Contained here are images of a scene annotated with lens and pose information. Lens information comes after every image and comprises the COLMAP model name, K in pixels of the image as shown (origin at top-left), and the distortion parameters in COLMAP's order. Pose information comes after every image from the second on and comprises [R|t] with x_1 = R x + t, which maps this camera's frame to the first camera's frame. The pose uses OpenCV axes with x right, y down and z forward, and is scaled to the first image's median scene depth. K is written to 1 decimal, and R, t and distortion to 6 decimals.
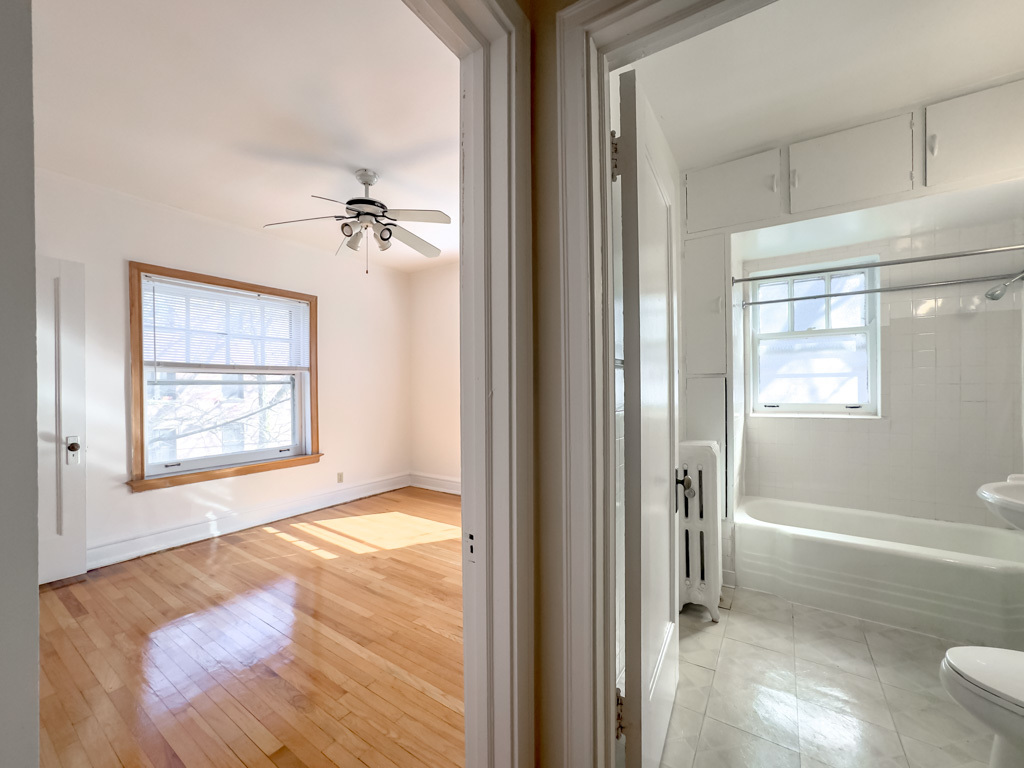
lens RADIAL K [[419.3, 0, 508.7], [0, 419.3, 387.0], [0, 0, 1]] dist [-0.030829, 0.015269]
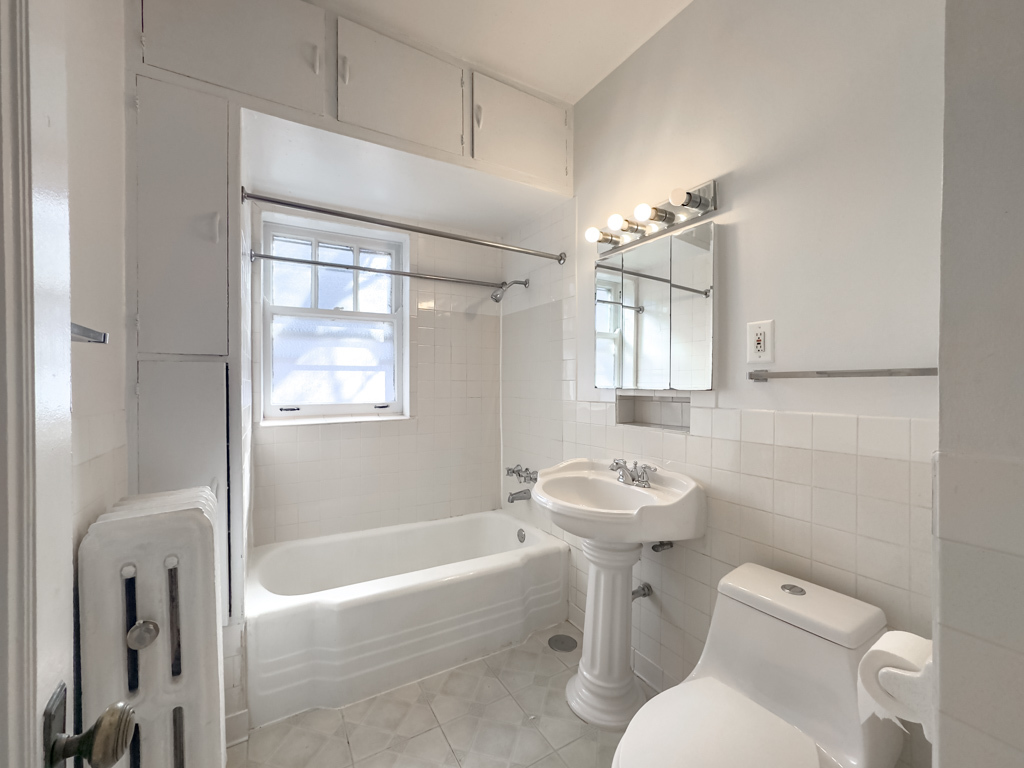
lens RADIAL K [[411.4, 0, 513.2], [0, 411.4, 388.0], [0, 0, 1]] dist [-0.044918, 0.018512]
pose [[0.423838, -0.002515, 0.905735, 0.186652], [-0.007663, 0.999950, 0.006363, 0.002954], [-0.905706, -0.009638, 0.423797, 0.404775]]
